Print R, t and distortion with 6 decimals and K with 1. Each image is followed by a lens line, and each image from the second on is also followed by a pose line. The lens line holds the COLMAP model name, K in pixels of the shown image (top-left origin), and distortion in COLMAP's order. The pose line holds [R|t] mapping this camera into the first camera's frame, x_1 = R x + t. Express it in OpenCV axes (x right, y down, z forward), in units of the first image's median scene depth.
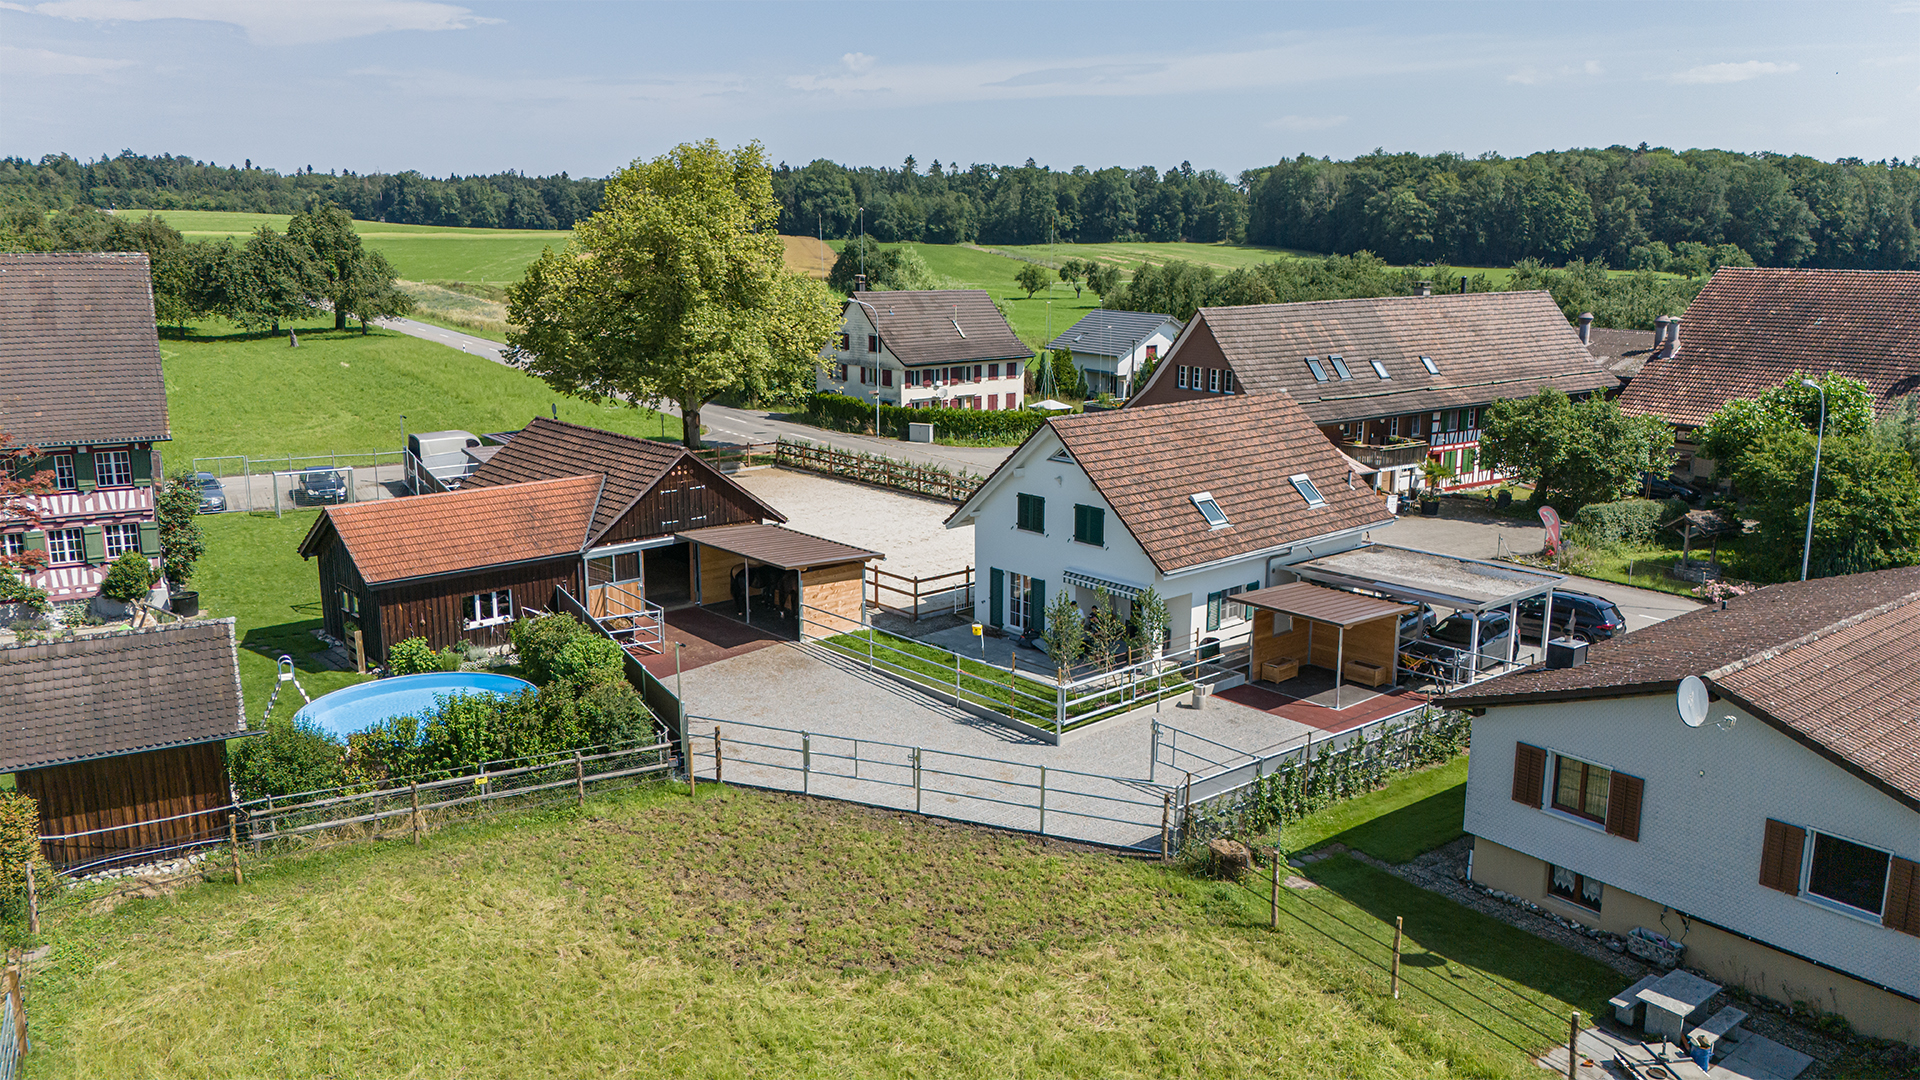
lens RADIAL K [[1370.7, 0, 963.0], [0, 1370.7, 537.2], [0, 0, 1]] dist [0.053877, -0.066066]
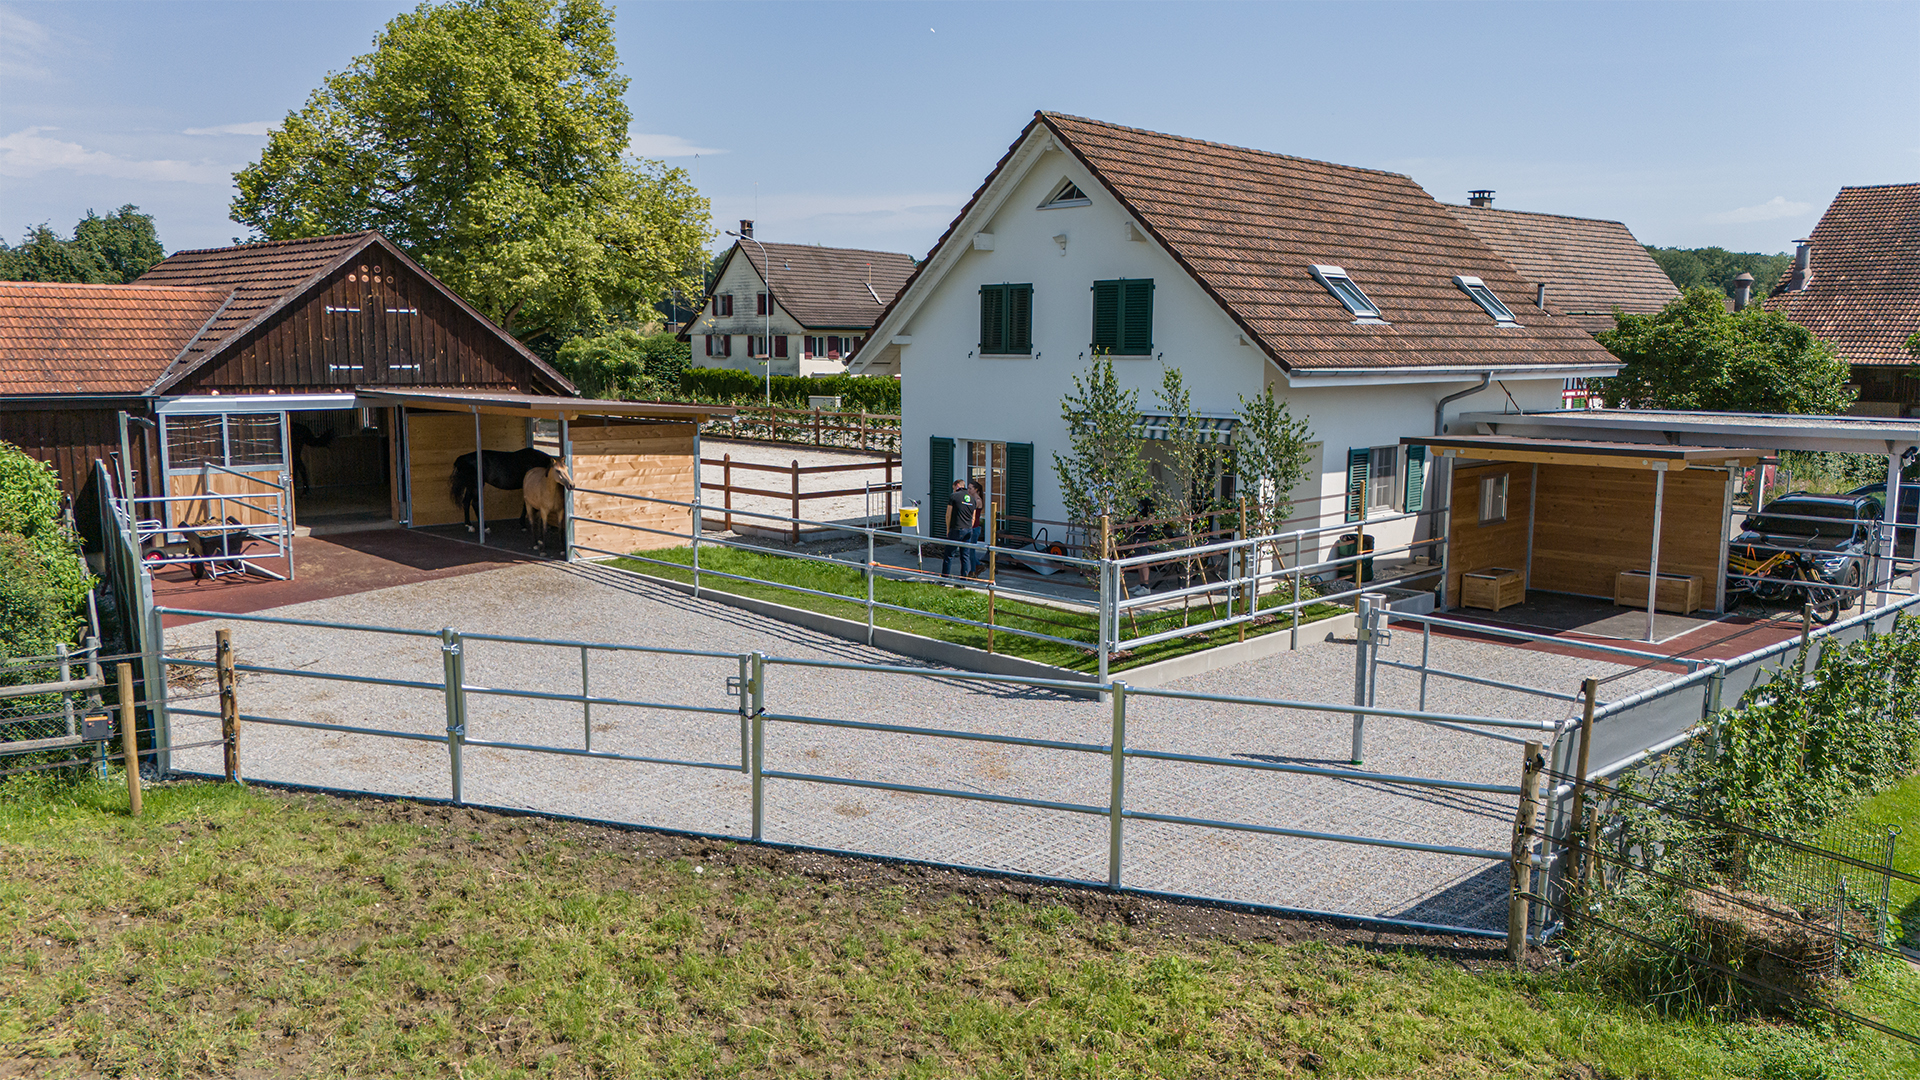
lens RADIAL K [[1370.7, 0, 963.0], [0, 1370.7, 537.2], [0, 0, 1]] dist [0.053877, -0.066066]
pose [[0.998181, -0.004619, 0.060103, -0.000202], [0.009557, 0.996576, -0.082122, 0.116481], [-0.059518, 0.082547, 0.994808, 0.488480]]
